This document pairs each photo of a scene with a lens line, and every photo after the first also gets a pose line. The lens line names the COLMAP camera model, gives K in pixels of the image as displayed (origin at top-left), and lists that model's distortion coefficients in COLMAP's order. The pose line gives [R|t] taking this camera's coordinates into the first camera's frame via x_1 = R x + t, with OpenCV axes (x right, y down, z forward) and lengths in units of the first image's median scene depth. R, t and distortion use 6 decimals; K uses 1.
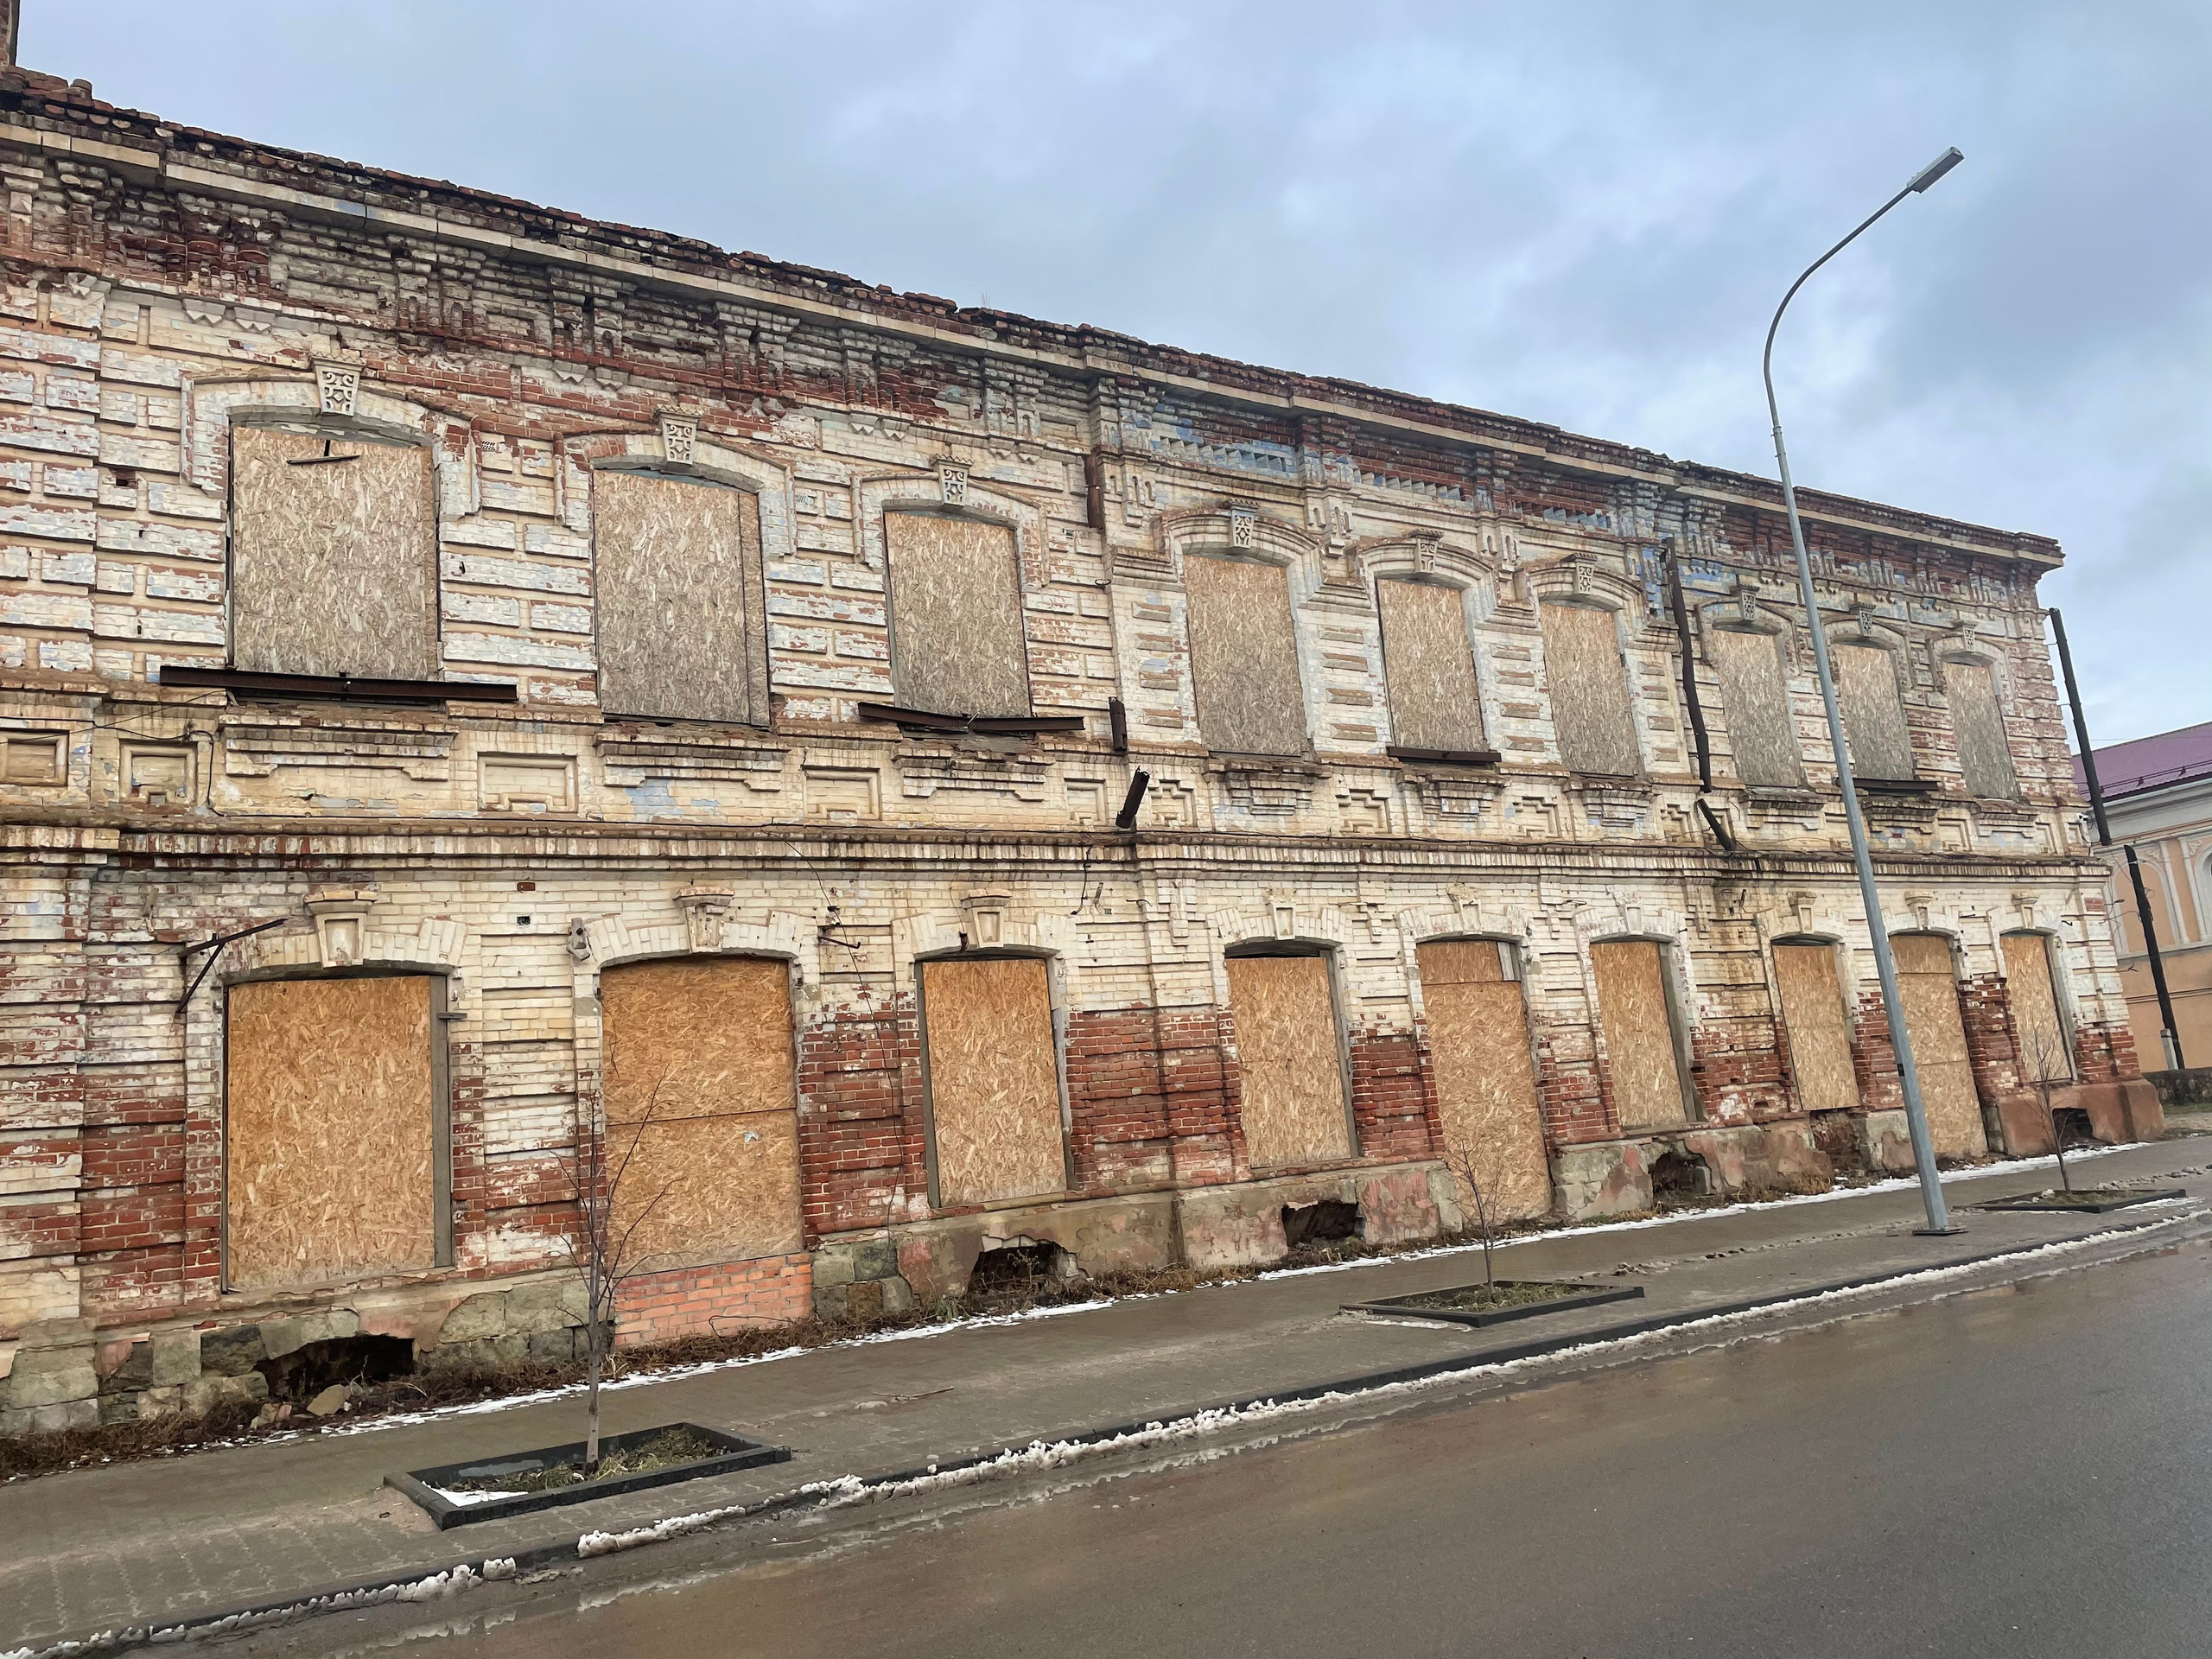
lens RADIAL K [[1692.4, 0, 1133.8], [0, 1692.4, 818.1], [0, 0, 1]] dist [0.073724, -0.105135]
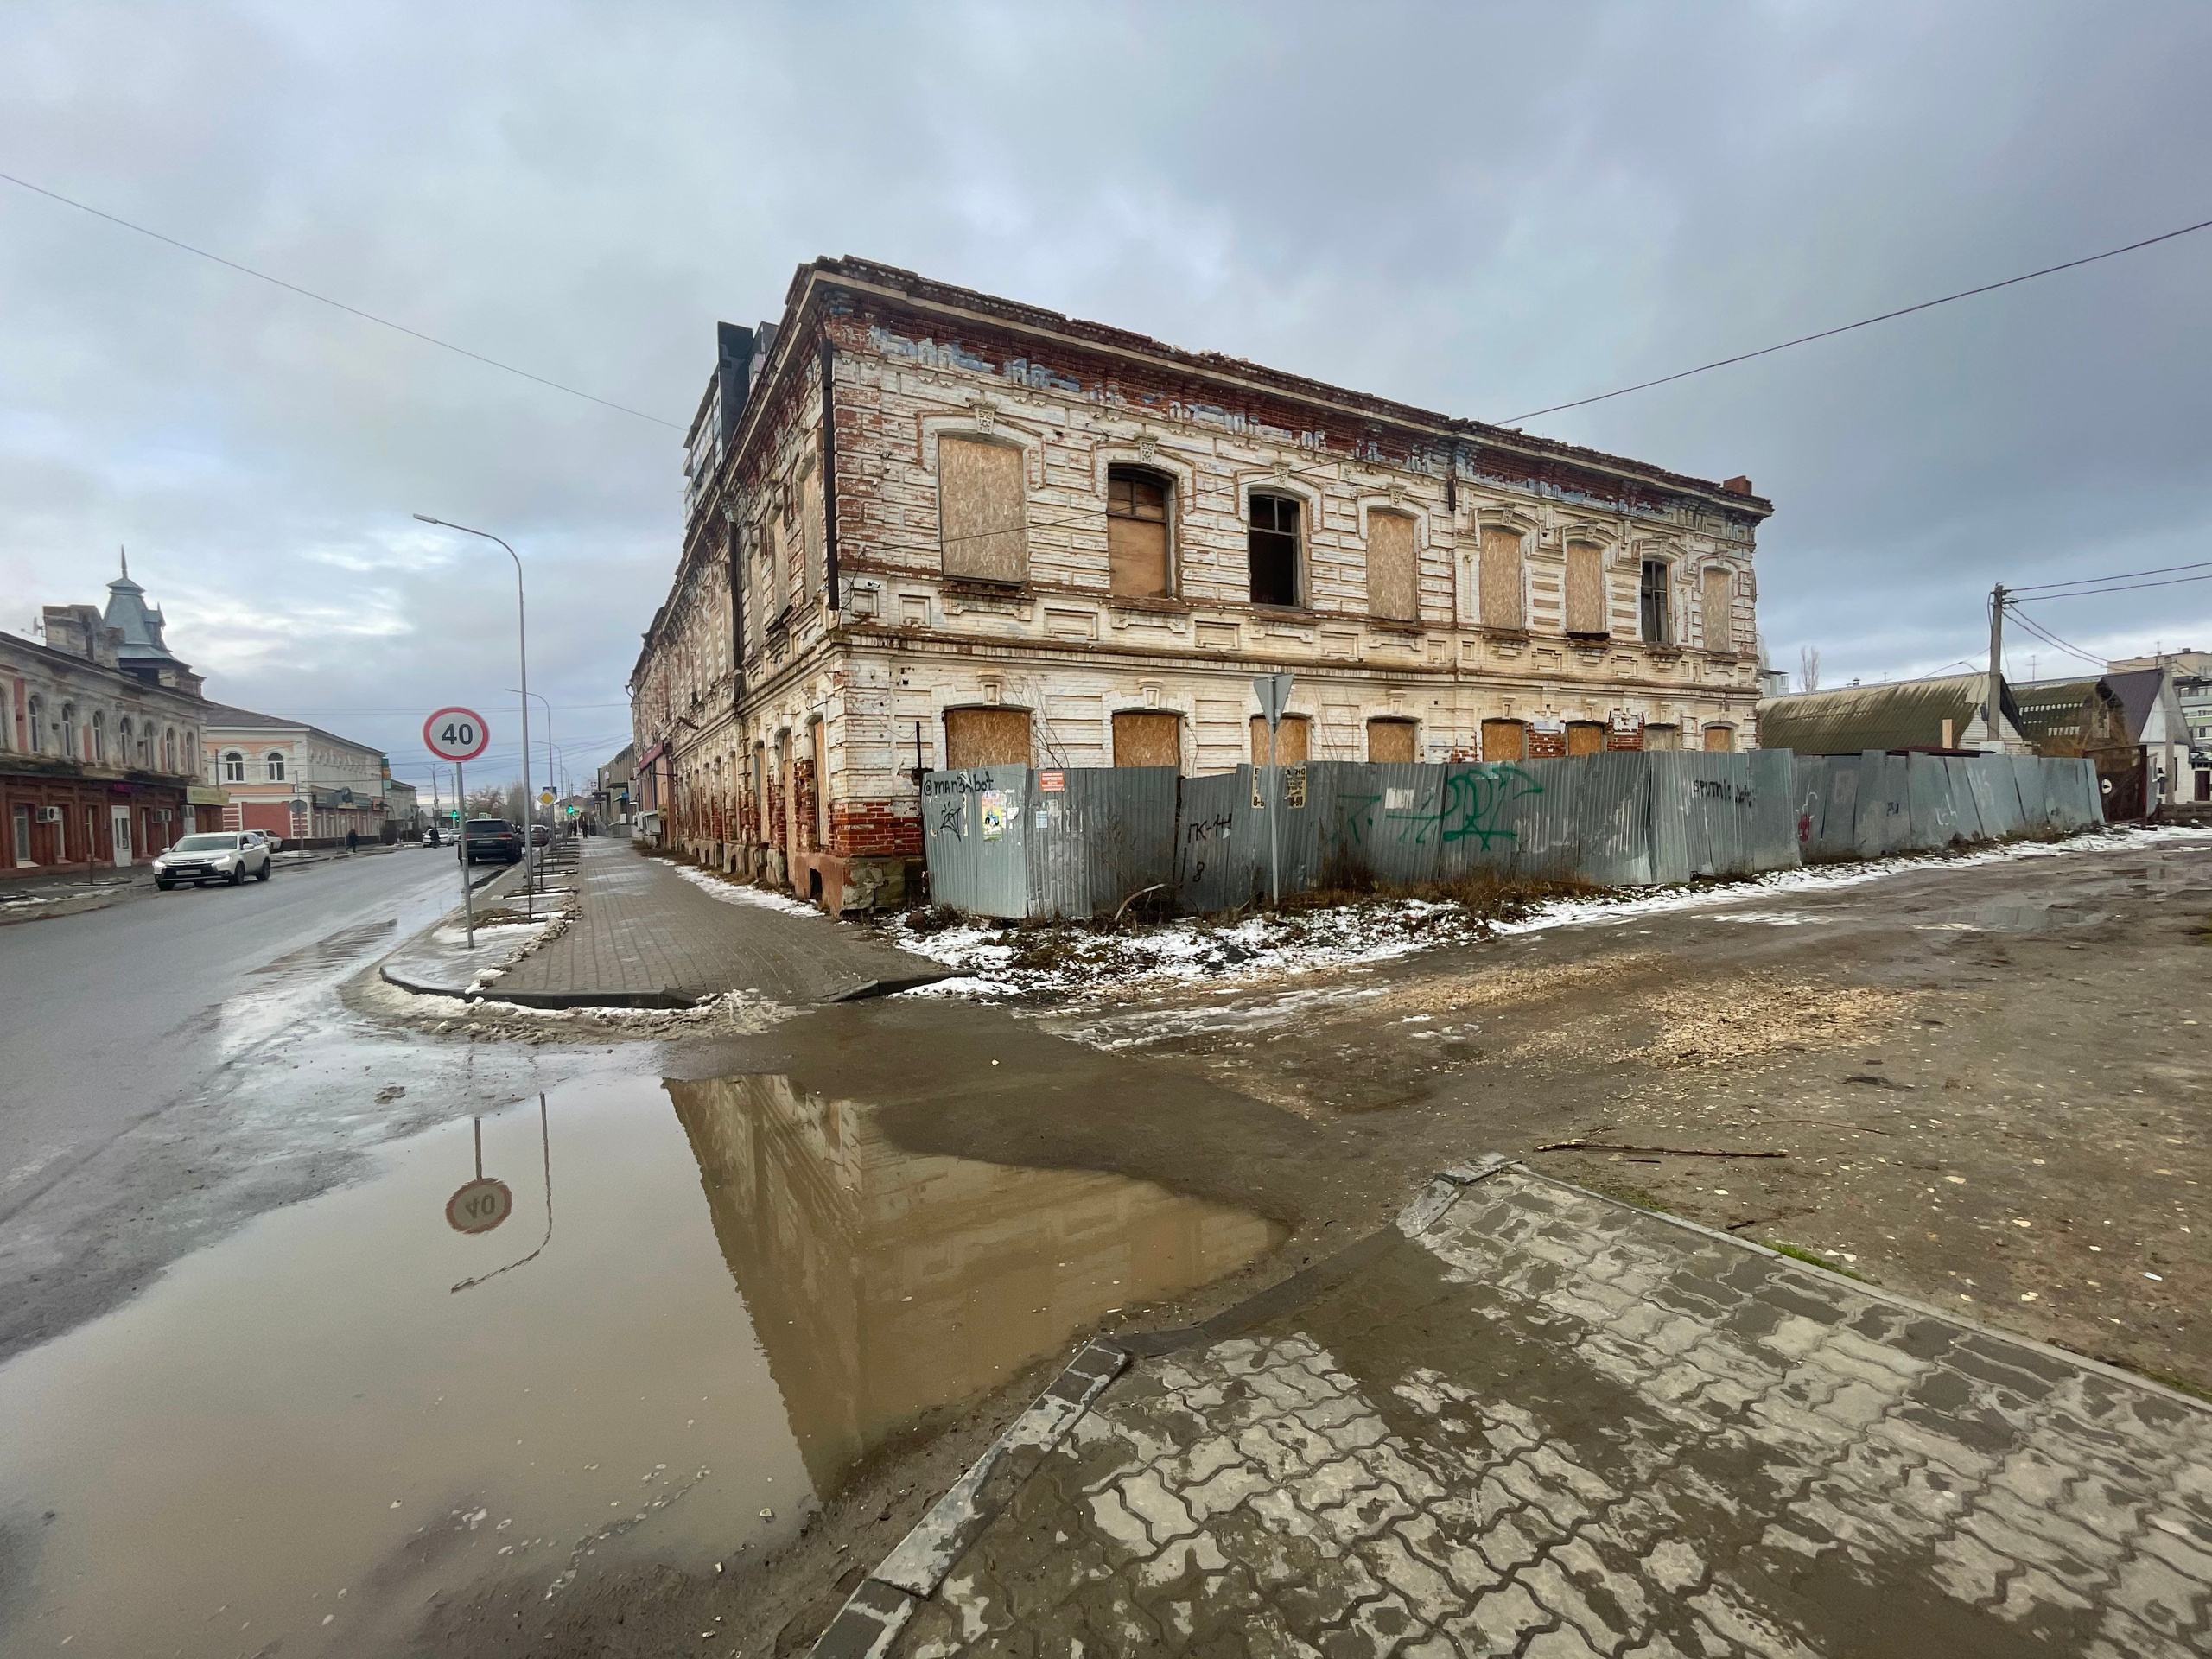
lens RADIAL K [[917.6, 0, 1100.5], [0, 917.6, 847.3], [0, 0, 1]] dist [-0.017470, -0.001189]
pose [[0.994887, 0.056063, -0.084007, -0.263364], [-0.036191, 0.974444, 0.221698, -0.007766], [0.094289, -0.217524, 0.971490, -0.177255]]
